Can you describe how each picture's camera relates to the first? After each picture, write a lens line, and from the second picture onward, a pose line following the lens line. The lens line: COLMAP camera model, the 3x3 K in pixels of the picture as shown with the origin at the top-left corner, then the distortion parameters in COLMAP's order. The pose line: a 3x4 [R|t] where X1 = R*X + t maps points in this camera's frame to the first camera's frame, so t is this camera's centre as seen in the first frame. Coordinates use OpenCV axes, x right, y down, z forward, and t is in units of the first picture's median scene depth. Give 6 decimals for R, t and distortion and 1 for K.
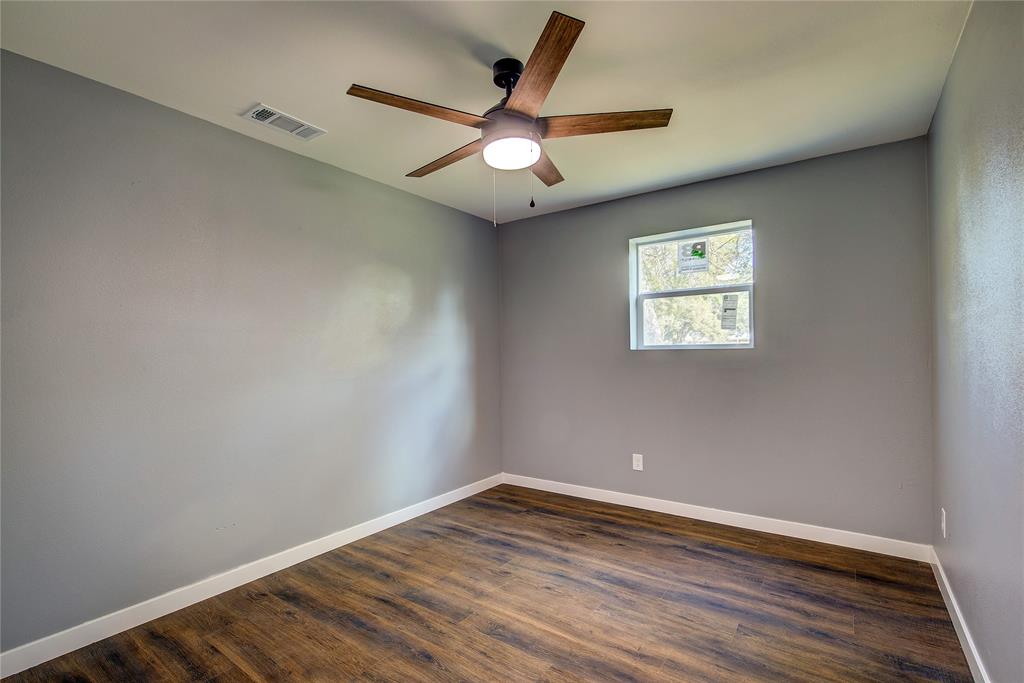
lens RADIAL K [[465.8, 0, 511.3], [0, 465.8, 345.1], [0, 0, 1]] dist [-0.003271, -0.000243]
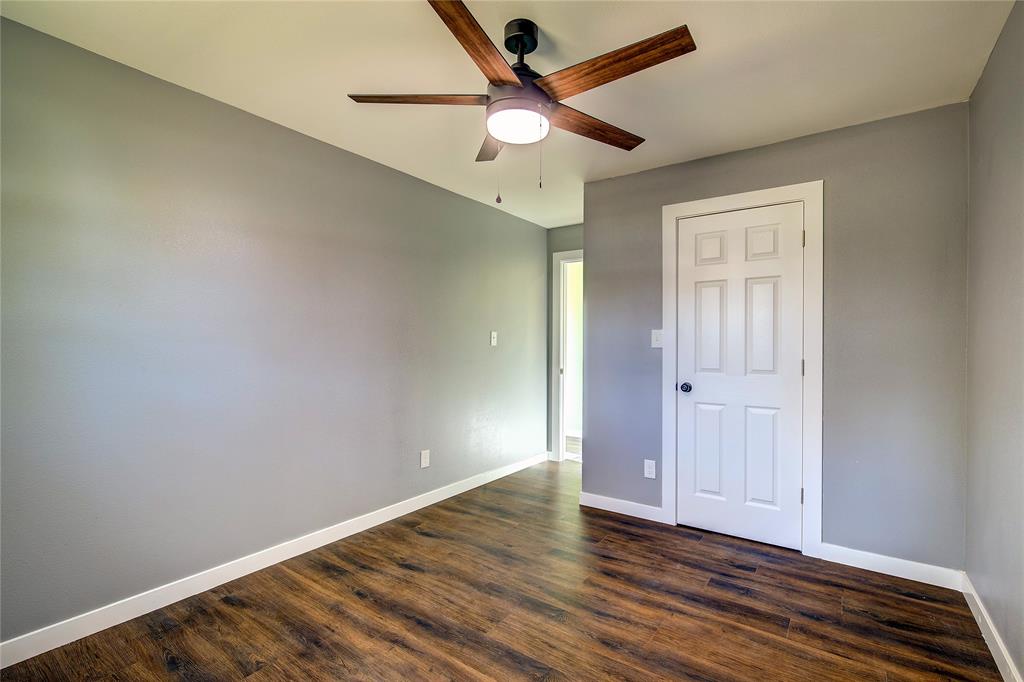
lens RADIAL K [[465.8, 0, 512.6], [0, 465.8, 342.8], [0, 0, 1]] dist [-0.003271, -0.000243]
pose [[-0.999925, 0.010757, 0.005923, 0.009698], [0.010697, 0.999892, -0.010039, 0.028383], [-0.006031, -0.009974, -0.999932, 1.980990]]
